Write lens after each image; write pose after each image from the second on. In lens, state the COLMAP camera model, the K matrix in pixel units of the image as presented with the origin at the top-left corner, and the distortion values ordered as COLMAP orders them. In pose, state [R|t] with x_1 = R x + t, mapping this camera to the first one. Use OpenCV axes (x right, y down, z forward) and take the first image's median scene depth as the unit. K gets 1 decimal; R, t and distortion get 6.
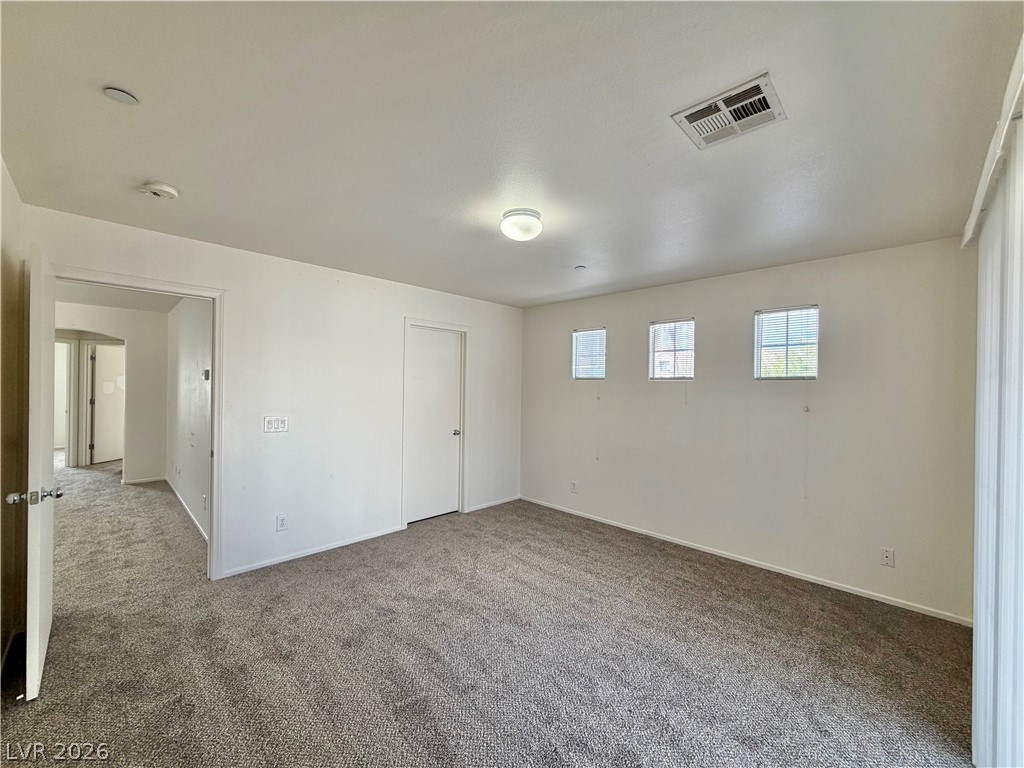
lens RADIAL K [[414.0, 0, 509.1], [0, 414.0, 387.1], [0, 0, 1]] dist [-0.000421, 0.000063]
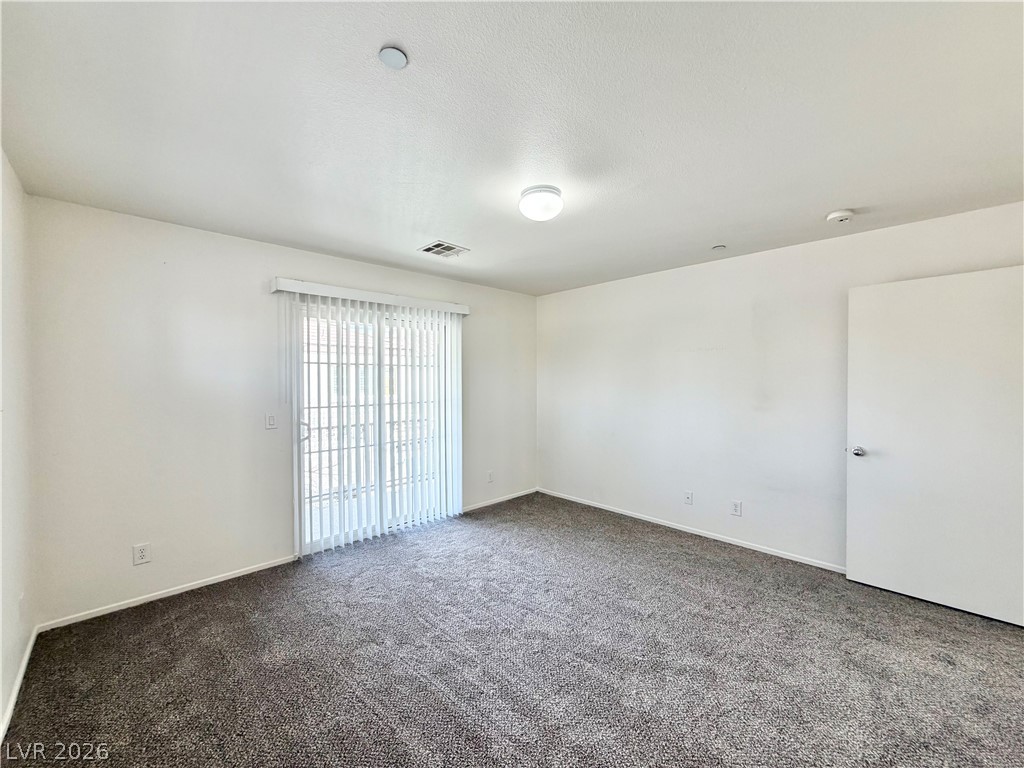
lens RADIAL K [[408.7, 0, 509.5], [0, 408.7, 385.7], [0, 0, 1]] dist [0.000031, -0.000029]
pose [[-0.999754, -0.019766, 0.010039, 0.041874], [-0.019536, 0.999554, 0.022588, 0.000045], [-0.010481, 0.022387, -0.999694, 1.170652]]
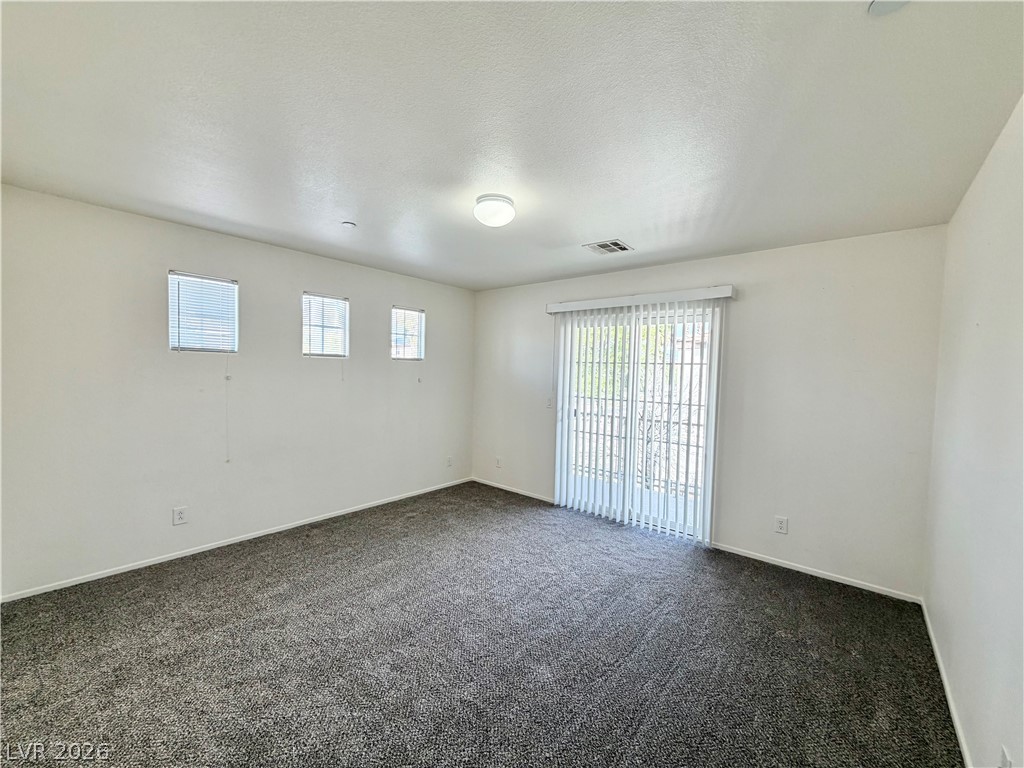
lens RADIAL K [[408.7, 0, 509.5], [0, 408.7, 385.7], [0, 0, 1]] dist [0.000031, -0.000029]
pose [[-0.091250, -0.056975, 0.994197, -0.598810], [-0.026823, 0.998140, 0.054739, -0.013640], [-0.995467, -0.021672, -0.092609, 0.638124]]
